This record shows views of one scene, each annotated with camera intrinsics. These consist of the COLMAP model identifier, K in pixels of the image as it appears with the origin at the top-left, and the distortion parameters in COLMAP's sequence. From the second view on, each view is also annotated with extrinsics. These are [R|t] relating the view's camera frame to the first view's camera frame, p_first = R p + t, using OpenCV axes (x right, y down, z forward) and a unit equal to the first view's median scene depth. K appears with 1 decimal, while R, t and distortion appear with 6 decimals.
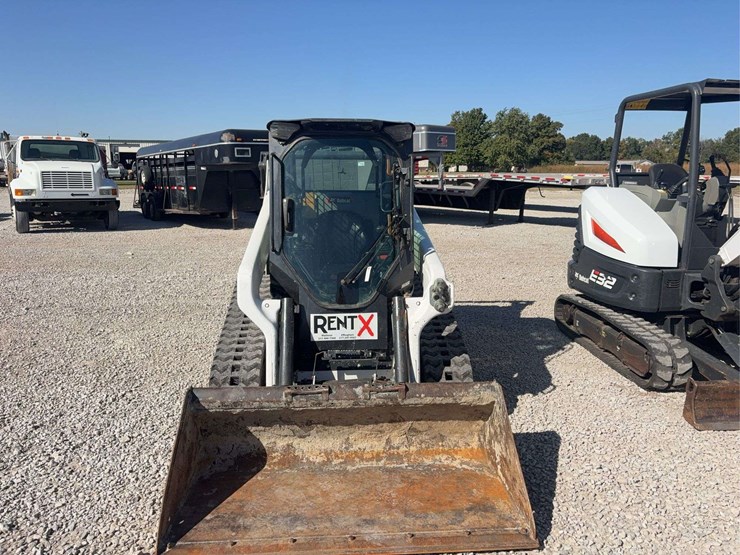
lens RADIAL K [[555.5, 0, 373.1], [0, 555.5, 275.1], [0, 0, 1]] dist [0.051382, -0.038980]
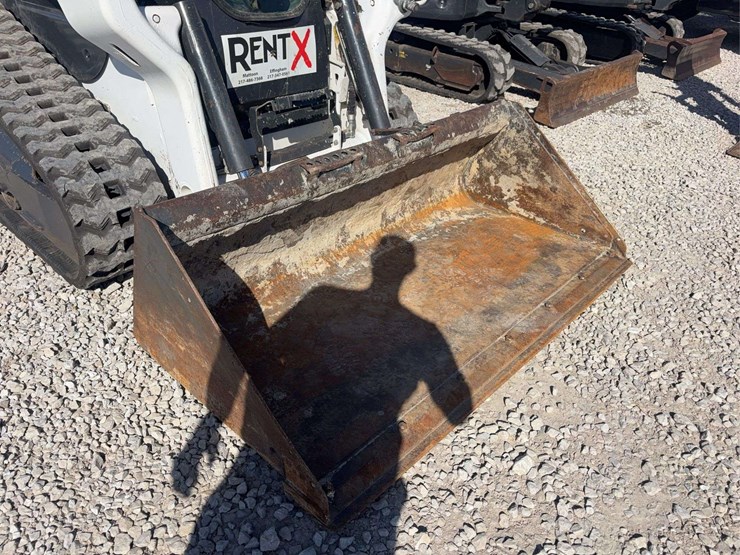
lens RADIAL K [[556.6, 0, 361.8], [0, 556.6, 274.7], [0, 0, 1]] dist [0.009885, 0.004059]
pose [[0.747273, -0.332756, 0.575201, -0.397148], [0.079285, 0.904056, 0.419997, 0.062568], [-0.659770, -0.268247, 0.701959, 0.466758]]
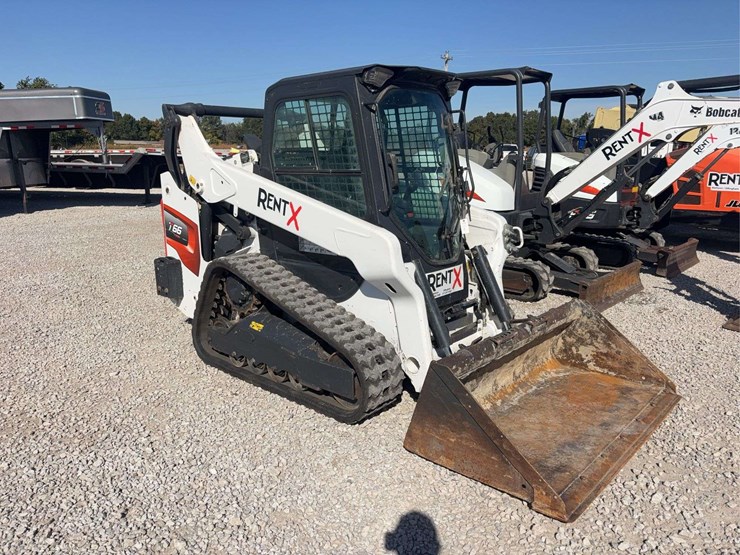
lens RADIAL K [[555.5, 0, 373.1], [0, 555.5, 275.1], [0, 0, 1]] dist [0.051382, -0.038980]
pose [[0.727564, -0.150387, 0.669353, -0.824462], [0.127131, 0.988334, 0.083868, -0.020734], [-0.674157, 0.024076, 0.738196, 0.342716]]
